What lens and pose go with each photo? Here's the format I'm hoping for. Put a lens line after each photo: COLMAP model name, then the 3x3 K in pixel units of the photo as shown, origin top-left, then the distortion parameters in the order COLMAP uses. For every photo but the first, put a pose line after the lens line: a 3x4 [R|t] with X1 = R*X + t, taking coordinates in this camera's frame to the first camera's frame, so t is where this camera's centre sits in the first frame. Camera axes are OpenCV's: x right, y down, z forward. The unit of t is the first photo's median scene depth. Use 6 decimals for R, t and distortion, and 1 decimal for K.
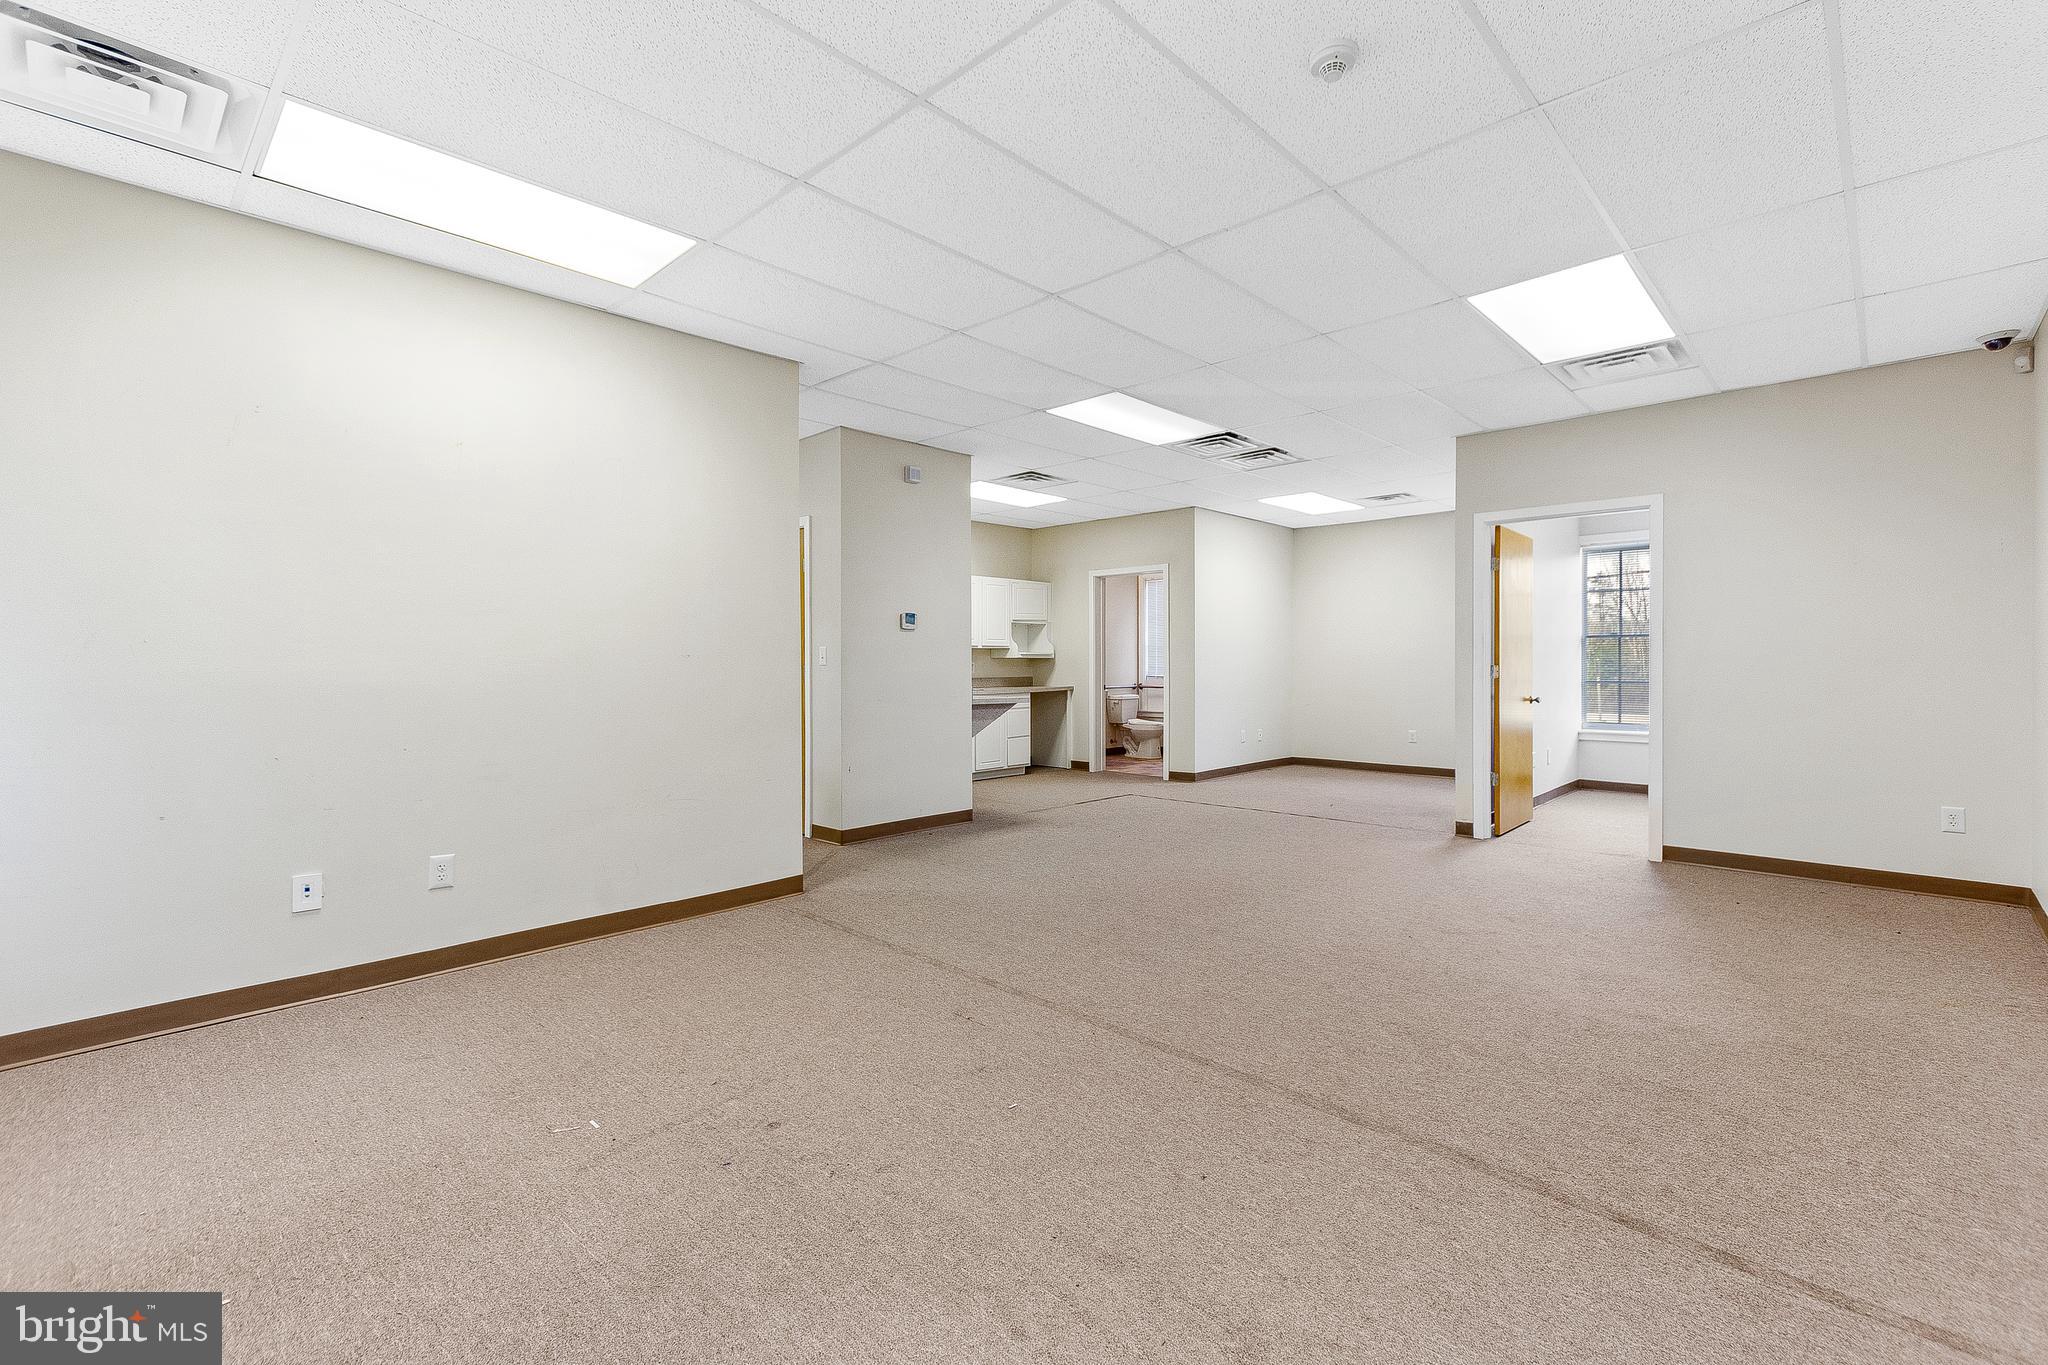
lens RADIAL K [[889.4, 0, 1042.2], [0, 889.4, 683.0], [0, 0, 1]] dist [0.015058, -0.001047]
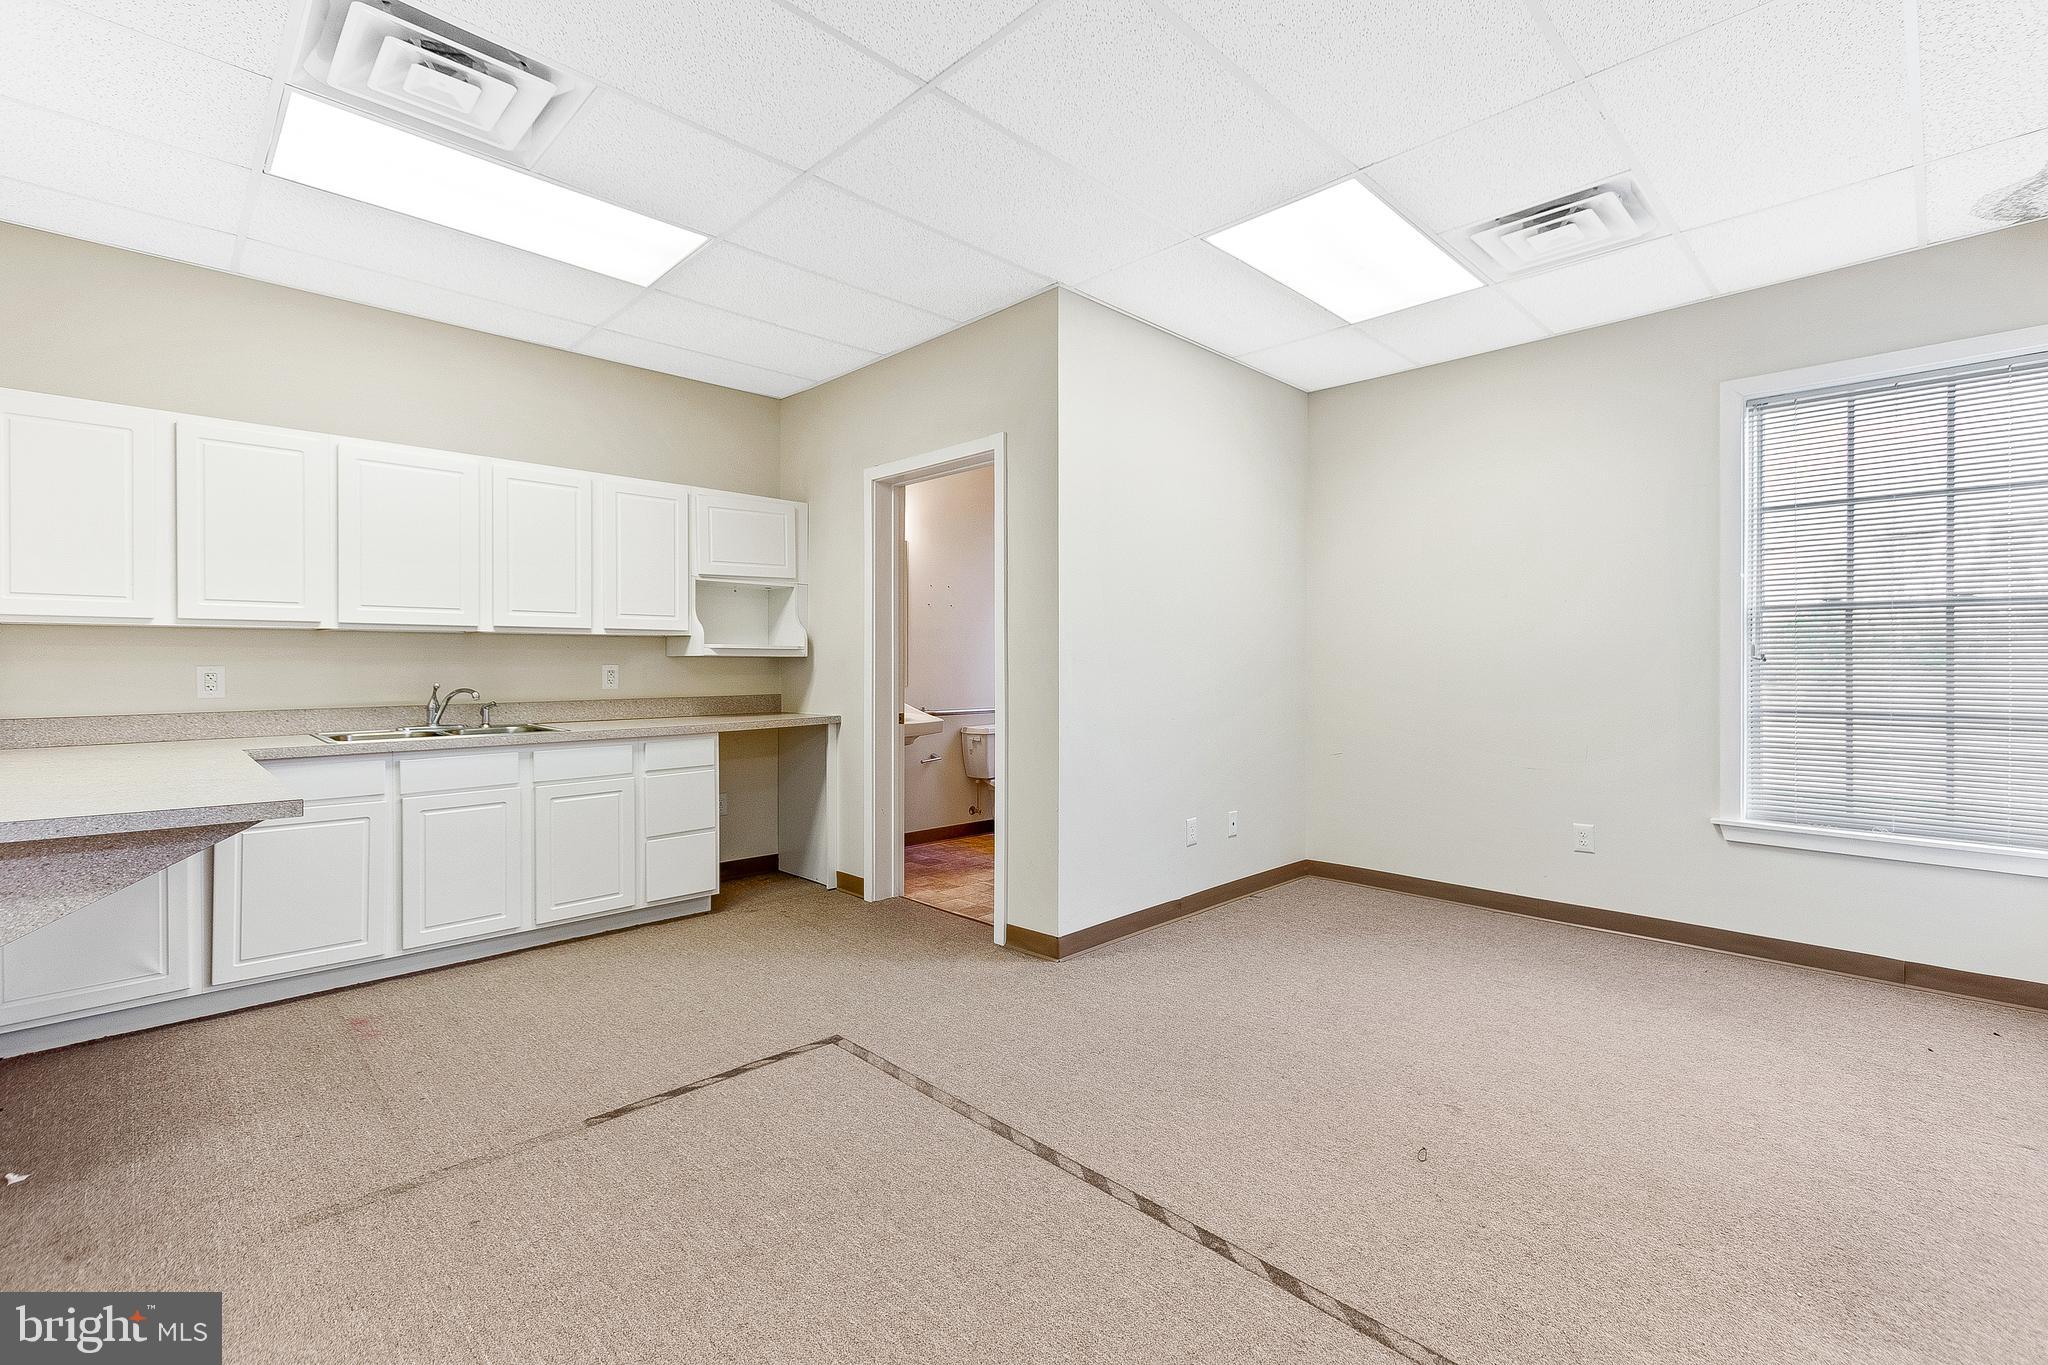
lens RADIAL K [[889.4, 0, 1031.1], [0, 889.4, 666.0], [0, 0, 1]] dist [0.015058, -0.001047]
pose [[0.999369, 0.006392, -0.034931, 0.151325], [-0.007105, 0.999768, -0.020337, -0.013912], [0.034793, 0.020573, 0.999183, 0.515745]]
